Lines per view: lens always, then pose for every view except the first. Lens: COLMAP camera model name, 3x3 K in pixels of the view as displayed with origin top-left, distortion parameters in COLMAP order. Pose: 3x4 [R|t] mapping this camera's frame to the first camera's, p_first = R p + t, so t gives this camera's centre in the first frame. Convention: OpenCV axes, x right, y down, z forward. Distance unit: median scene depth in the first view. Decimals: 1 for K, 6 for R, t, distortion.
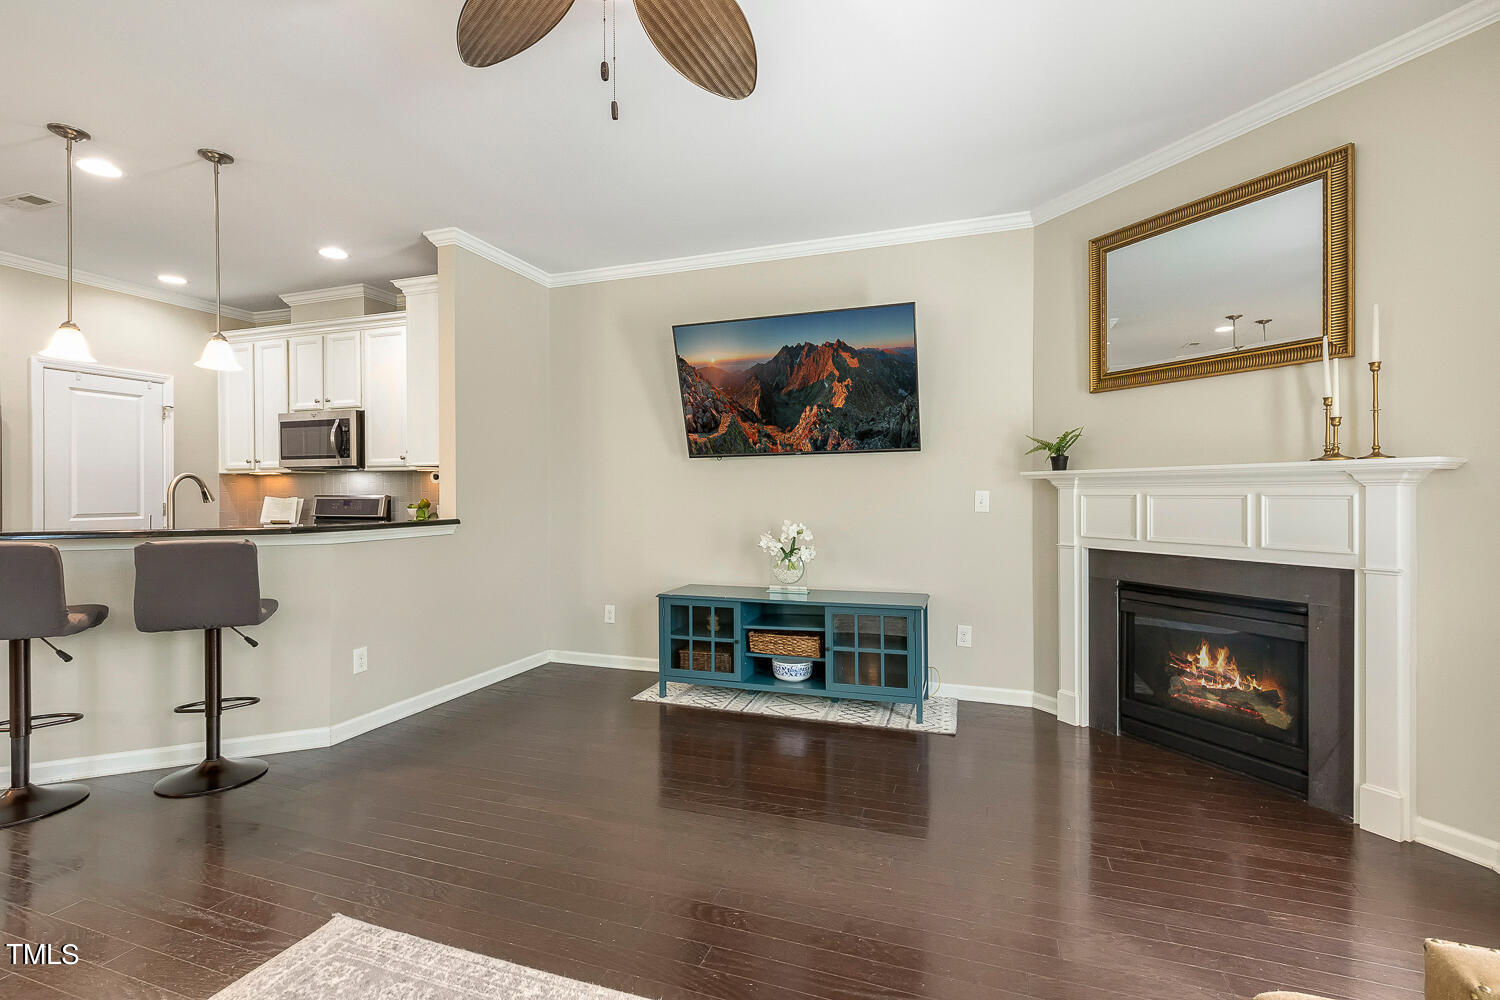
lens RADIAL K [[681.8, 0, 748.8], [0, 681.8, 492.2], [0, 0, 1]] dist [-0.001269, 0.000417]
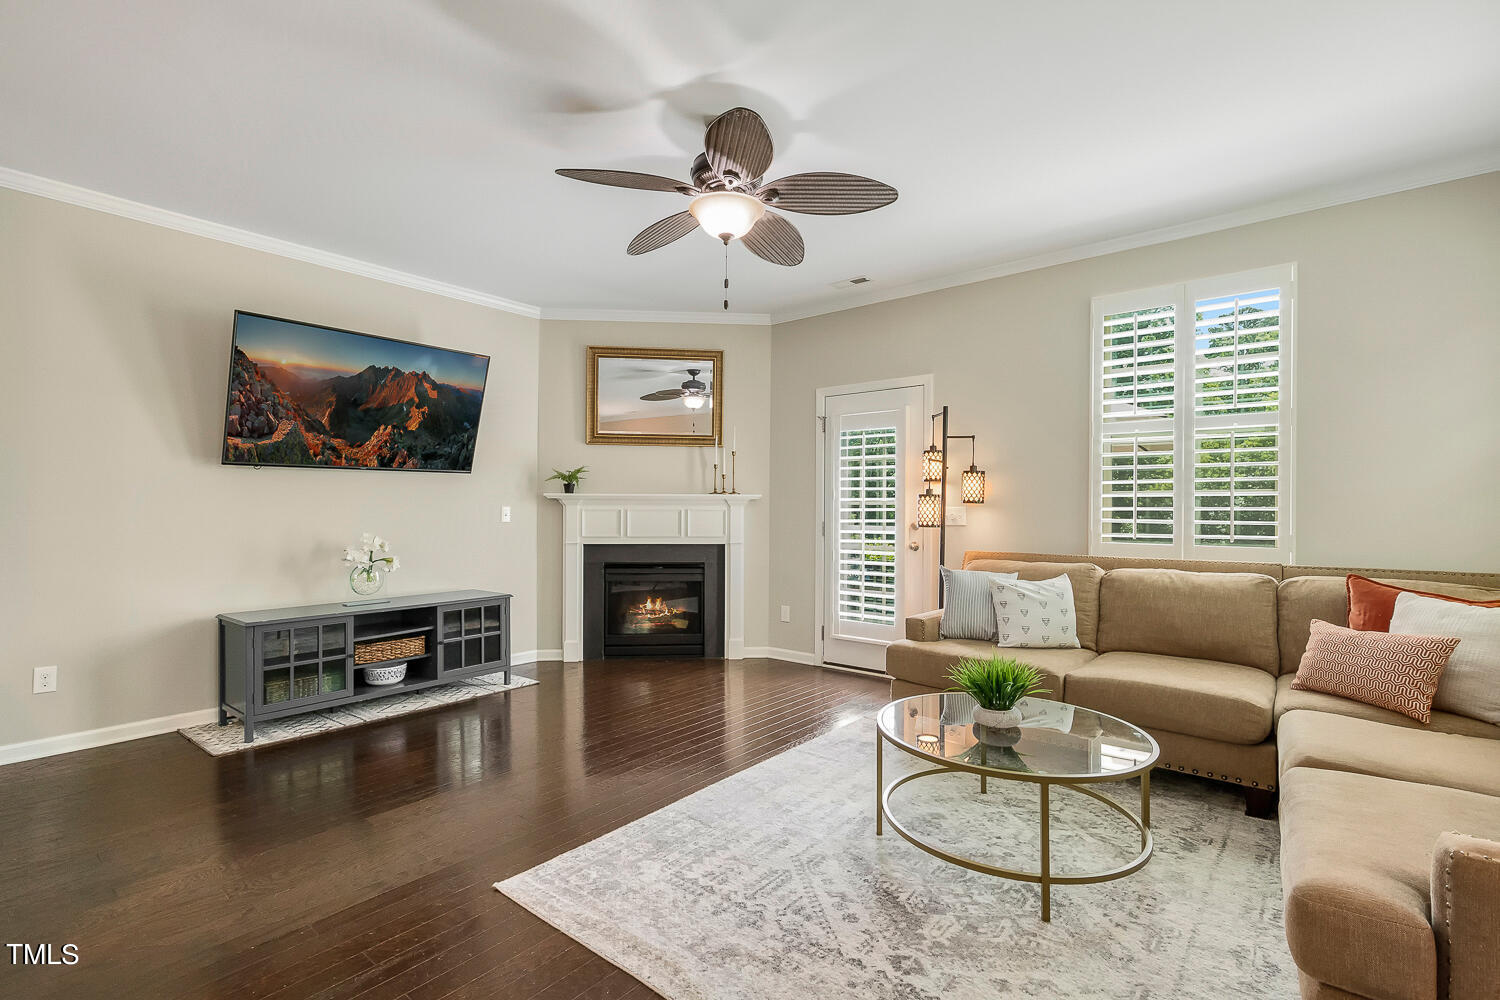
lens RADIAL K [[685.5, 0, 741.0], [0, 685.5, 501.8], [0, 0, 1]] dist [-0.001419, -0.000145]
pose [[0.348273, 0.014111, 0.937287, -0.736714], [-0.006551, 0.999899, -0.012619, 0.002729], [-0.937370, -0.001746, 0.348330, 0.112110]]
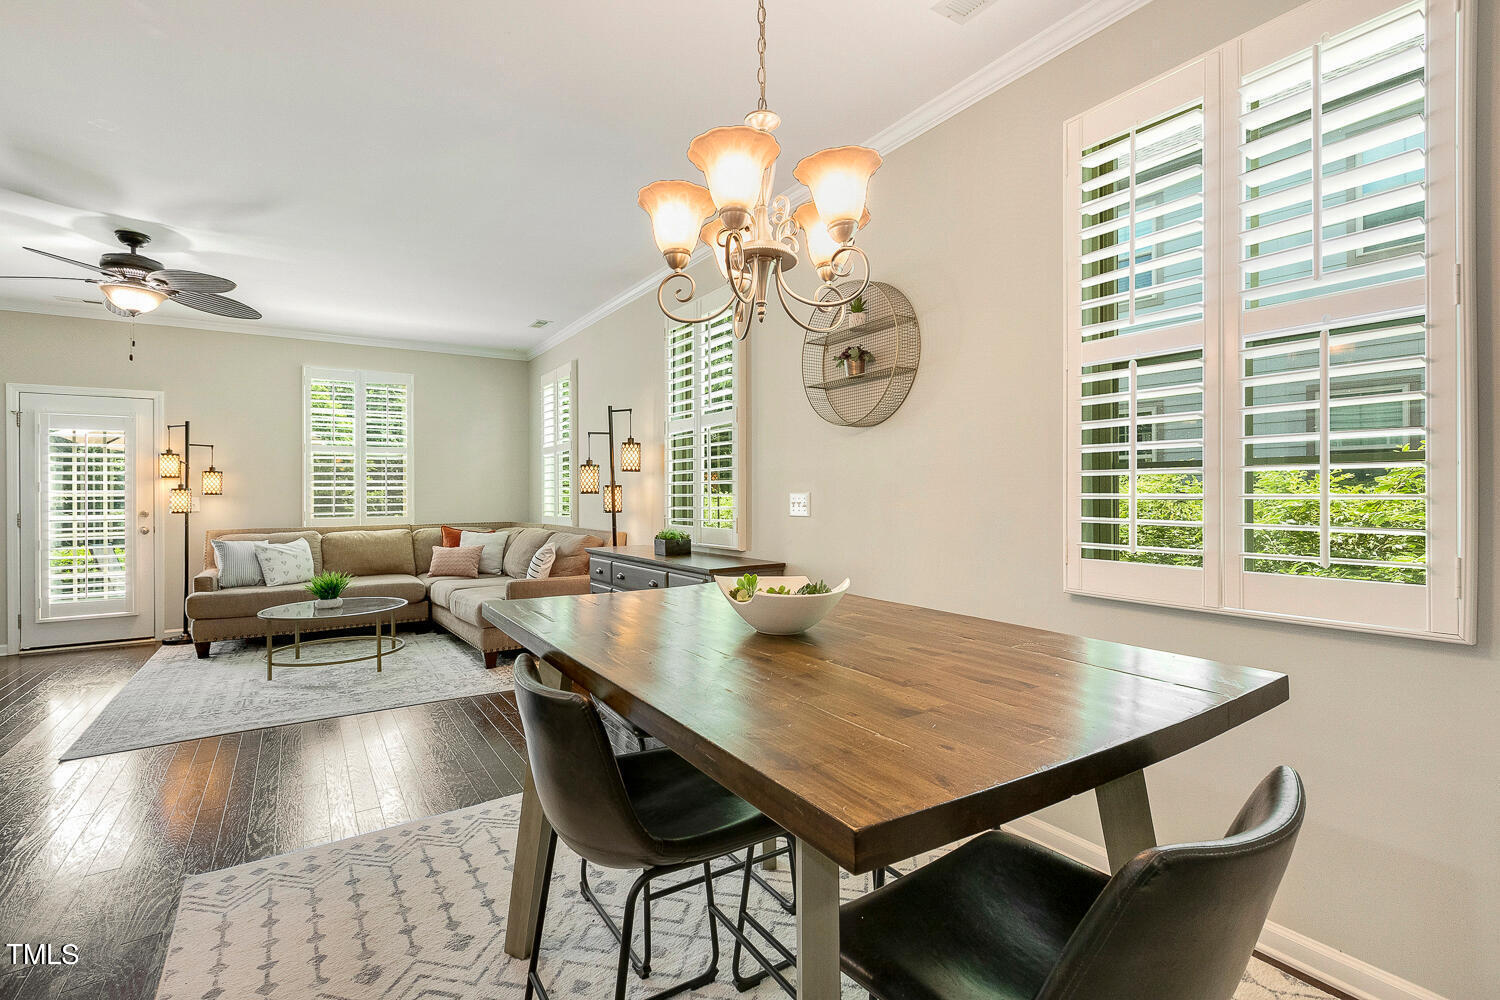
lens RADIAL K [[694.8, 0, 750.0], [0, 694.8, 500.0], [0, 0, 1]] dist [0.002175, 0.000490]
pose [[-0.793636, 0.004498, 0.608377, -1.439219], [0.009400, 0.999944, 0.004870, 0.003480], [-0.608321, 0.009584, -0.793634, 0.643122]]
